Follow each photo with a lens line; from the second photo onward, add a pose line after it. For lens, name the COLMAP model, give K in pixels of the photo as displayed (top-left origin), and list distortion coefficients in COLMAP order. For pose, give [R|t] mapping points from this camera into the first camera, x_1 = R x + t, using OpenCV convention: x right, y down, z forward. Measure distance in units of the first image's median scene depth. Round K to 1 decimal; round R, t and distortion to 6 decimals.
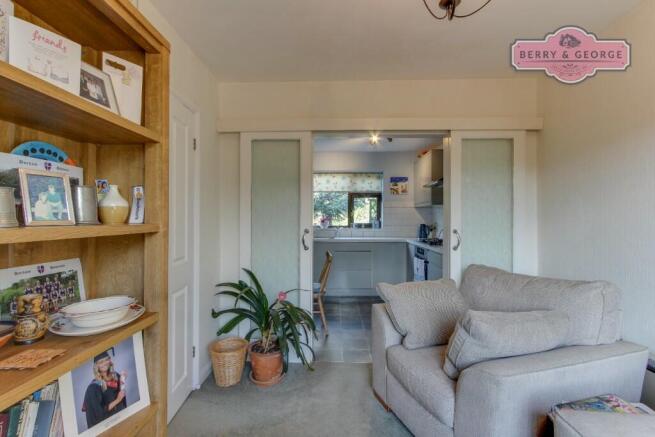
lens RADIAL K [[305.9, 0, 326.6], [0, 305.9, 220.3], [0, 0, 1]] dist [-0.002436, -0.000280]
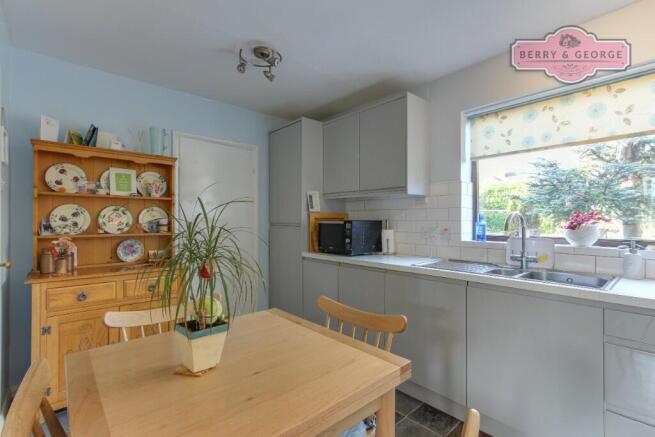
lens RADIAL K [[305.9, 0, 326.6], [0, 305.9, 220.3], [0, 0, 1]] dist [-0.002436, -0.000280]
pose [[0.687653, -0.005316, -0.726020, 0.044910], [0.006198, 0.999980, -0.001452, -0.004351], [0.726013, -0.003502, 0.687672, 0.544406]]
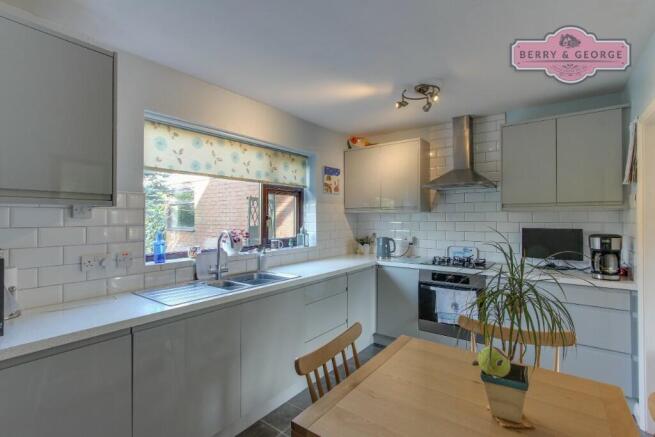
lens RADIAL K [[305.9, 0, 326.6], [0, 305.9, 220.3], [0, 0, 1]] dist [-0.002436, -0.000280]
pose [[0.584885, -0.006364, 0.811091, -0.306892], [0.024098, 0.999664, -0.009534, -0.018614], [-0.810758, 0.025122, 0.584842, 0.601269]]
